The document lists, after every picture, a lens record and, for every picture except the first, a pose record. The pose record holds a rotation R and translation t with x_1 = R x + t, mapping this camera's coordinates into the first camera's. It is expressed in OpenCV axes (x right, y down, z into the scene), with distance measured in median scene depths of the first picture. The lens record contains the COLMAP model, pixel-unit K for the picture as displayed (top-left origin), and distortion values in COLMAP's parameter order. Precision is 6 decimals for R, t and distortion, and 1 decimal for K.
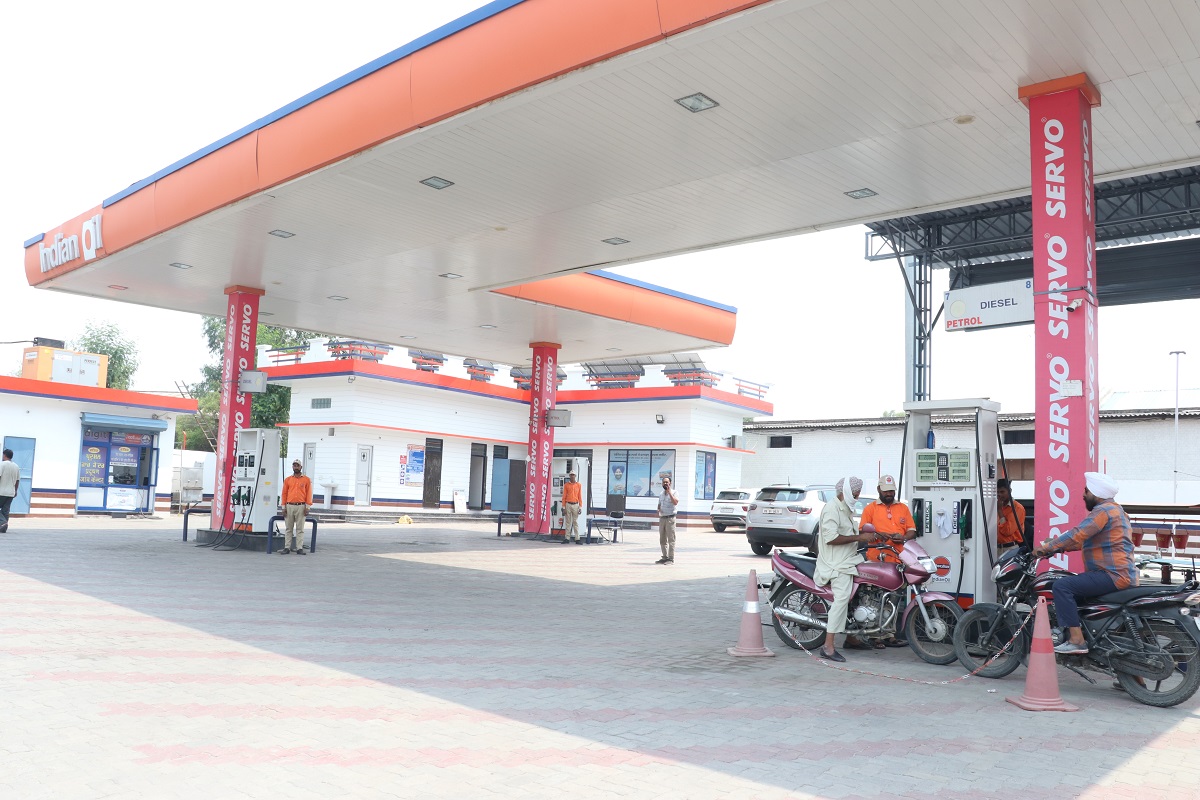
lens RADIAL K [[977.2, 0, 595.2], [0, 977.2, 409.5], [0, 0, 1]] dist [-0.124411, 0.036630]
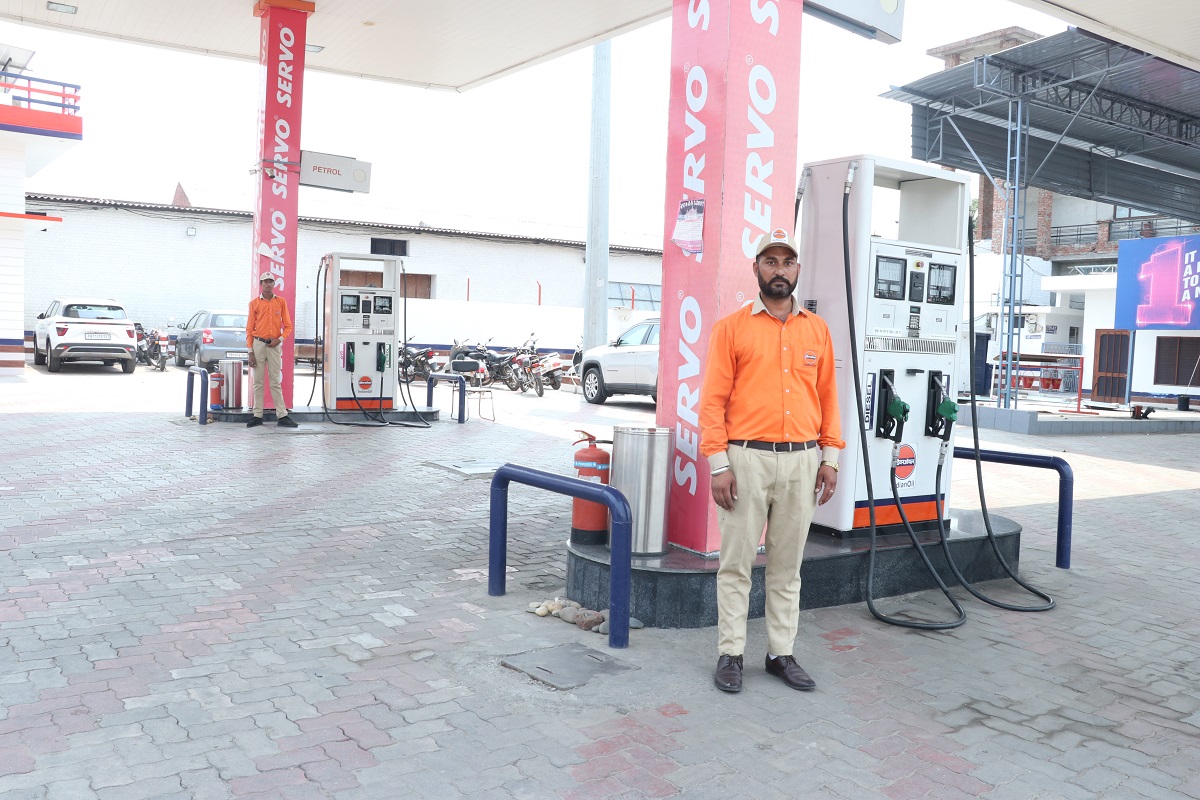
lens RADIAL K [[1004.1, 0, 598.3], [0, 1004.1, 401.1], [0, 0, 1]] dist [-0.116916, 0.005447]
pose [[0.245288, -0.084617, 0.965750, -0.427835], [-0.119887, 0.985889, 0.116832, 0.042074], [-0.962009, -0.144438, 0.231682, 0.650451]]
